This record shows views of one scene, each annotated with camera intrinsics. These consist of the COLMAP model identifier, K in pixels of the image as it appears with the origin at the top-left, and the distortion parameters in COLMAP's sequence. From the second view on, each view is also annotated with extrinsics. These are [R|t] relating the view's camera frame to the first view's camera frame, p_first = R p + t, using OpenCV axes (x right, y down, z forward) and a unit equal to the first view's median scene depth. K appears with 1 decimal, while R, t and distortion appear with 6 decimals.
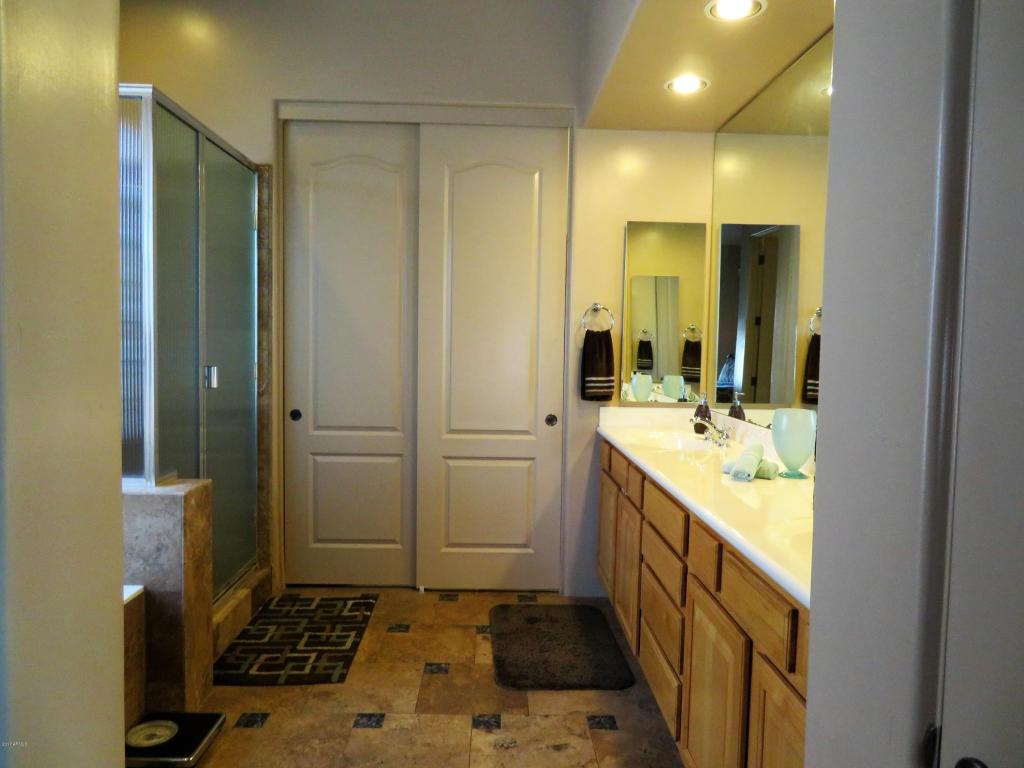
lens RADIAL K [[735.0, 0, 509.9], [0, 735.0, 384.2], [0, 0, 1]] dist [-0.006584, 0.000111]
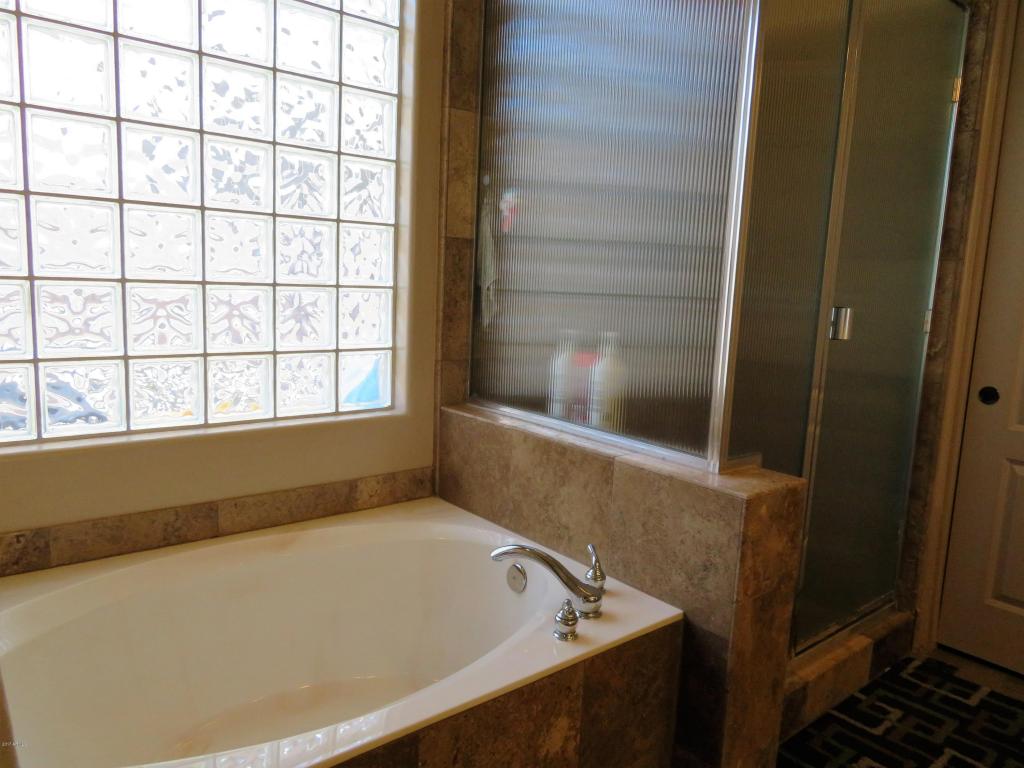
lens RADIAL K [[735.0, 0, 504.8], [0, 735.0, 385.3], [0, 0, 1]] dist [-0.006584, 0.000111]
pose [[0.611130, 0.122775, -0.781951, -0.060991], [-0.076284, 0.992434, 0.096203, 0.004749], [0.787846, 0.000858, 0.615872, 0.323048]]
